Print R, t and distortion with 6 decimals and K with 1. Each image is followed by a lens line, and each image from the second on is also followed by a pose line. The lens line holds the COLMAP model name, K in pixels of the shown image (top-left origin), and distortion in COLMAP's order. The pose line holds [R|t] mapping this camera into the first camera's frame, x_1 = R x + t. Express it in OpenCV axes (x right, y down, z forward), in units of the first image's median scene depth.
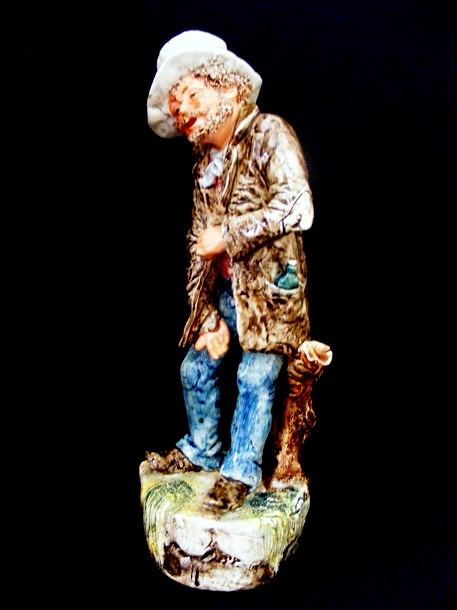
lens RADIAL K [[674.6, 0, 228.5], [0, 674.6, 305.0], [0, 0, 1]] dist [-0.188345, 0.009152]
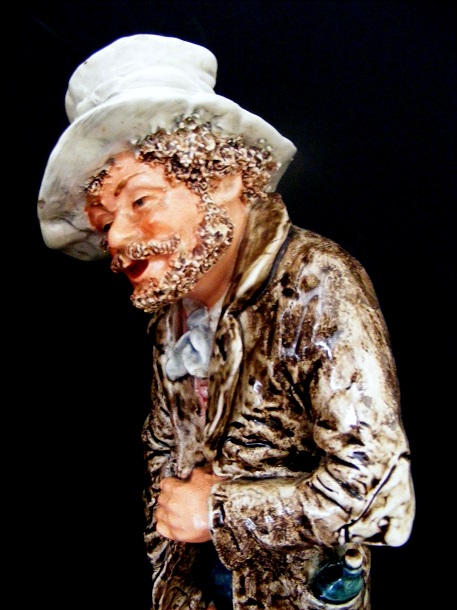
lens RADIAL K [[674.6, 0, 228.5], [0, 674.6, 305.0], [0, 0, 1]] dist [-0.188345, 0.009152]
pose [[0.999909, -0.002767, 0.013224, -0.001714], [0.000897, 0.990239, 0.139379, -0.297159], [-0.013481, -0.139354, 0.990151, 0.536079]]
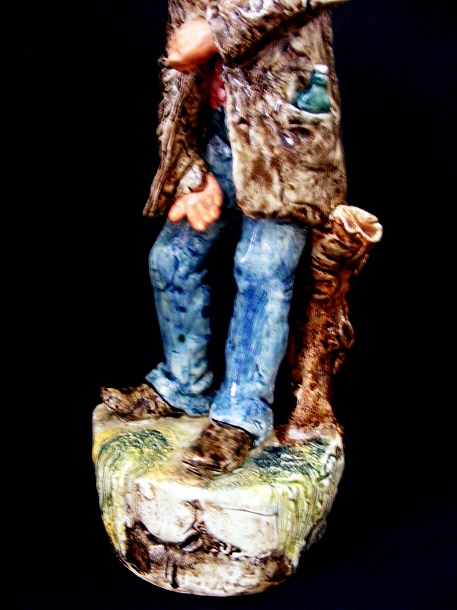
lens RADIAL K [[674.6, 0, 228.5], [0, 674.6, 305.0], [0, 0, 1]] dist [-0.188345, 0.009152]
pose [[0.999967, -0.004416, -0.006810, 0.011694], [0.004609, 0.999582, 0.028555, 0.132270], [0.006681, -0.028586, 0.999569, 0.366533]]
